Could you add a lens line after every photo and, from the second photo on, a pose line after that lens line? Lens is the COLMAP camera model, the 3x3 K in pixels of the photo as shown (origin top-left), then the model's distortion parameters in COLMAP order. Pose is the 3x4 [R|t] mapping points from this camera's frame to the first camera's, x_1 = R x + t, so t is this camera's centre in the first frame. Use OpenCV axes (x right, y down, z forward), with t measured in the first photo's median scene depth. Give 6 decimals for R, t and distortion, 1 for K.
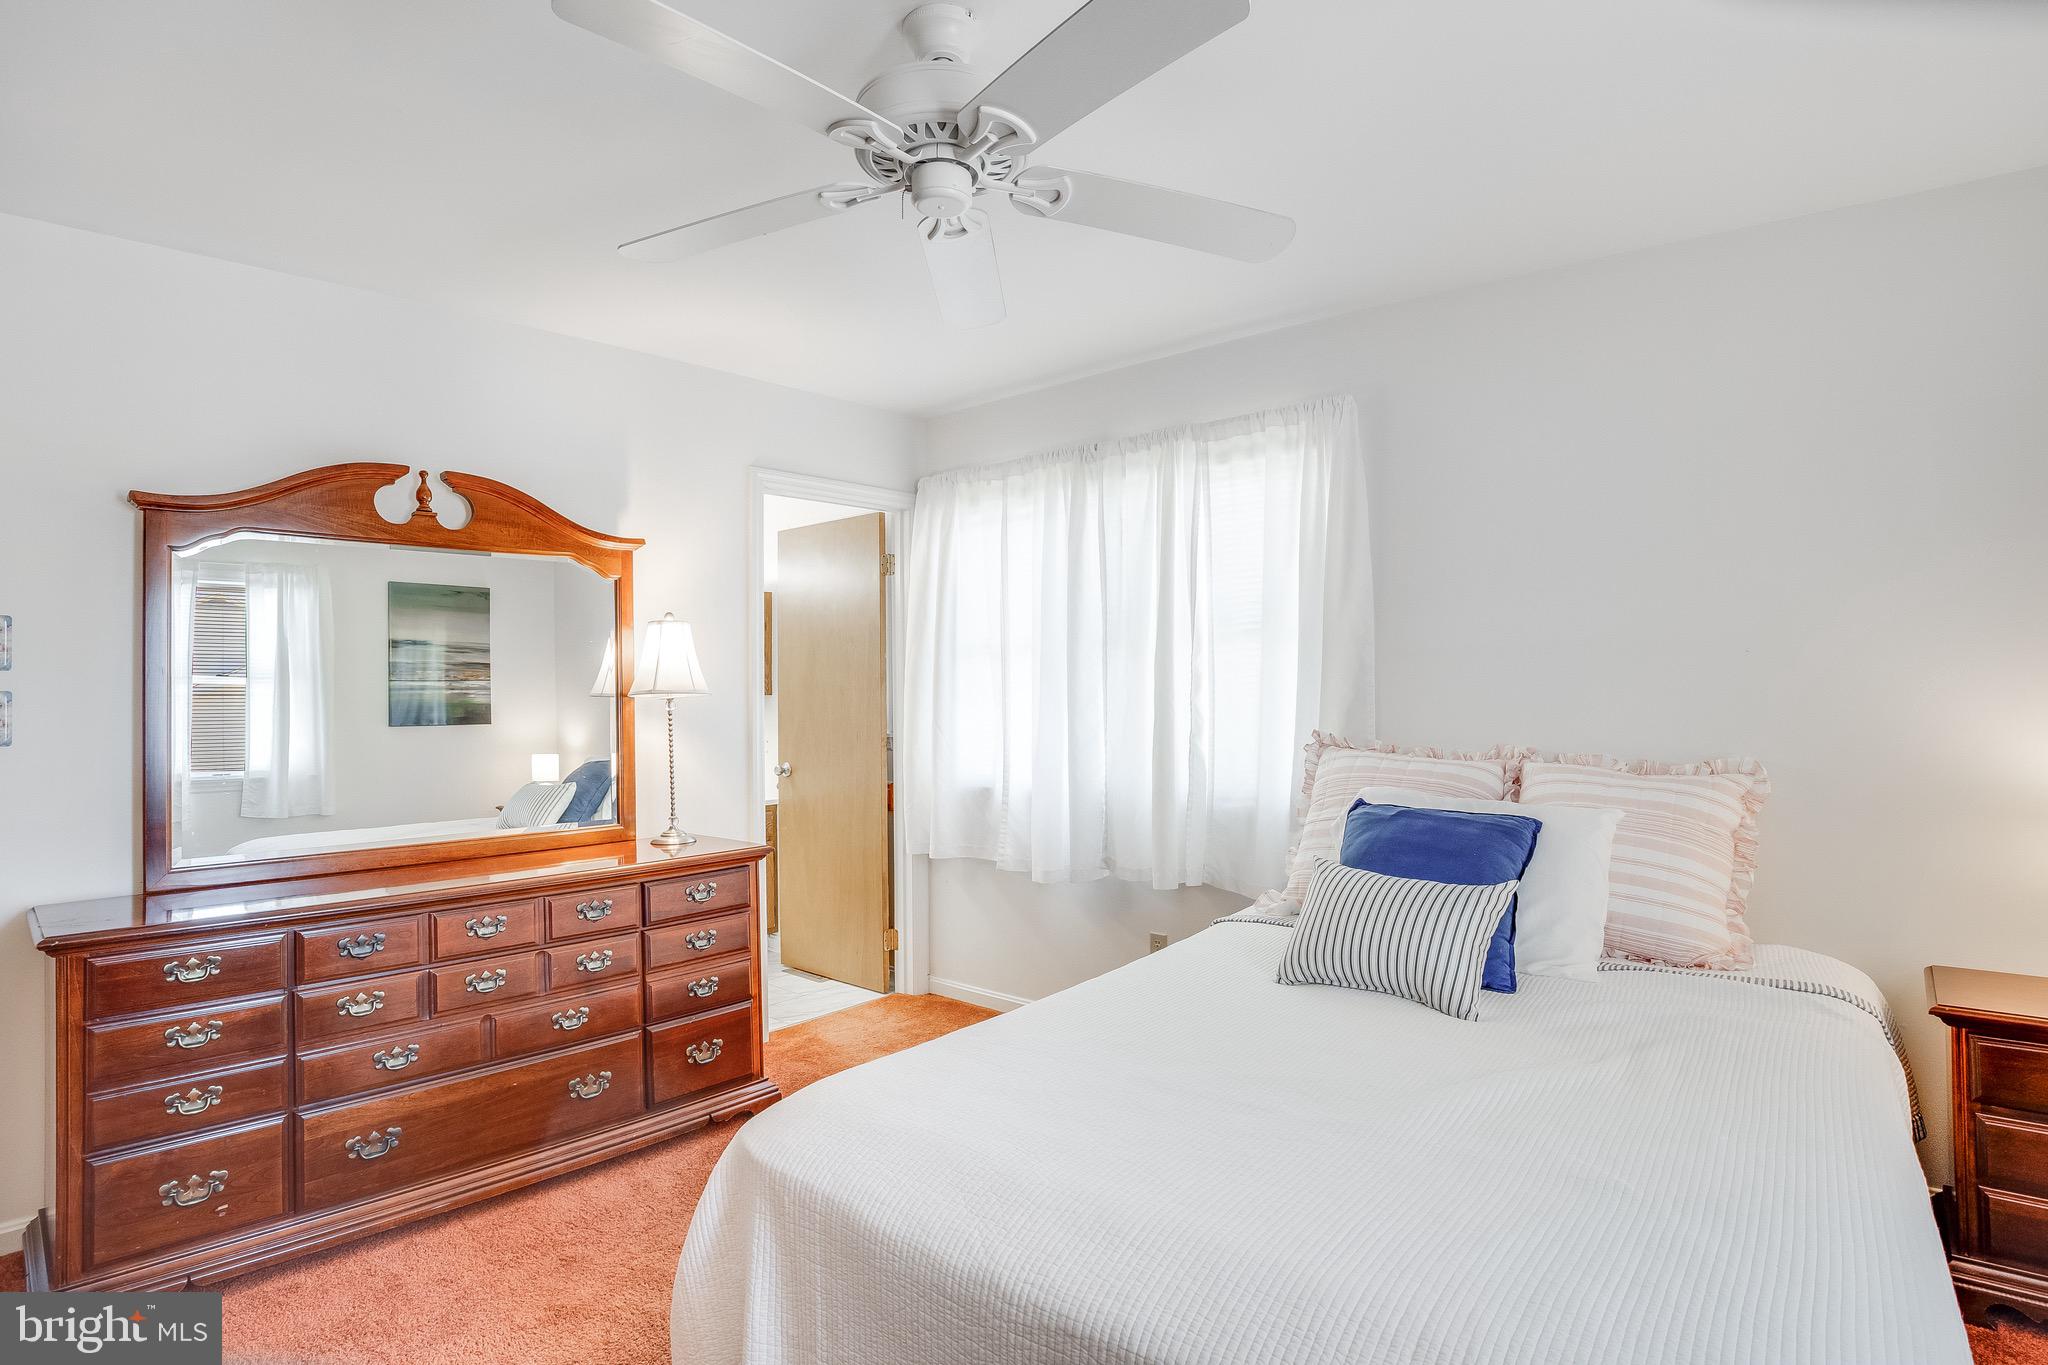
lens RADIAL K [[1075.9, 0, 1024.0], [0, 1075.9, 682.5], [0, 0, 1]] dist [0.001183, 0.000612]
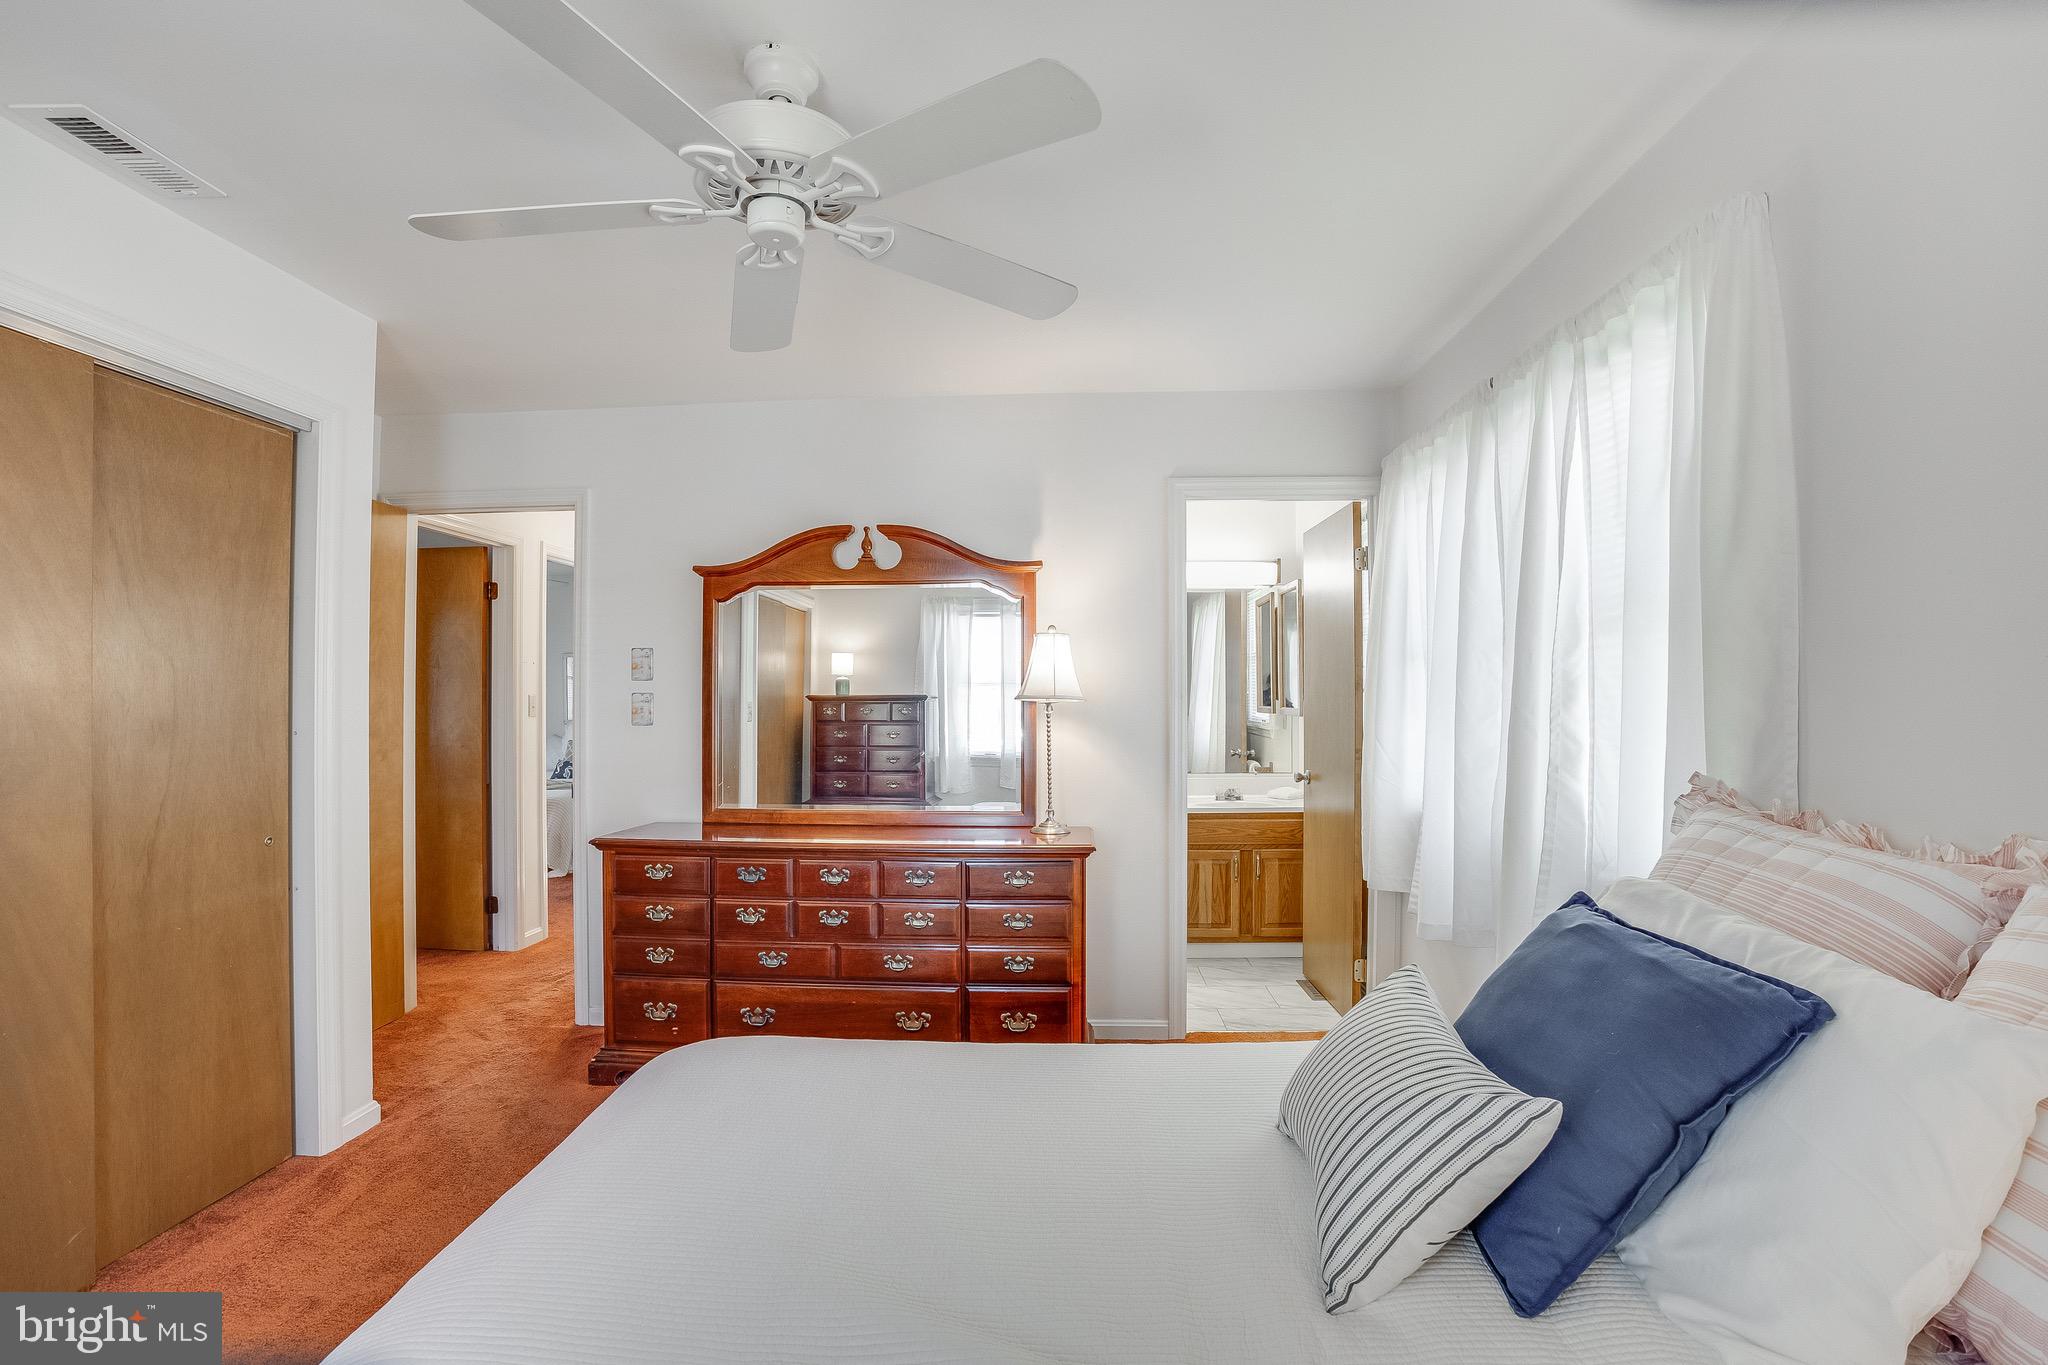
lens RADIAL K [[959.0, 0, 1030.8], [0, 959.0, 698.9], [0, 0, 1]] dist [-0.001850, 0.000241]
pose [[0.642576, 0.016720, -0.766039, 0.450651], [-0.001228, 0.999783, 0.020792, -0.009253], [0.766221, -0.012420, 0.642458, 0.371201]]
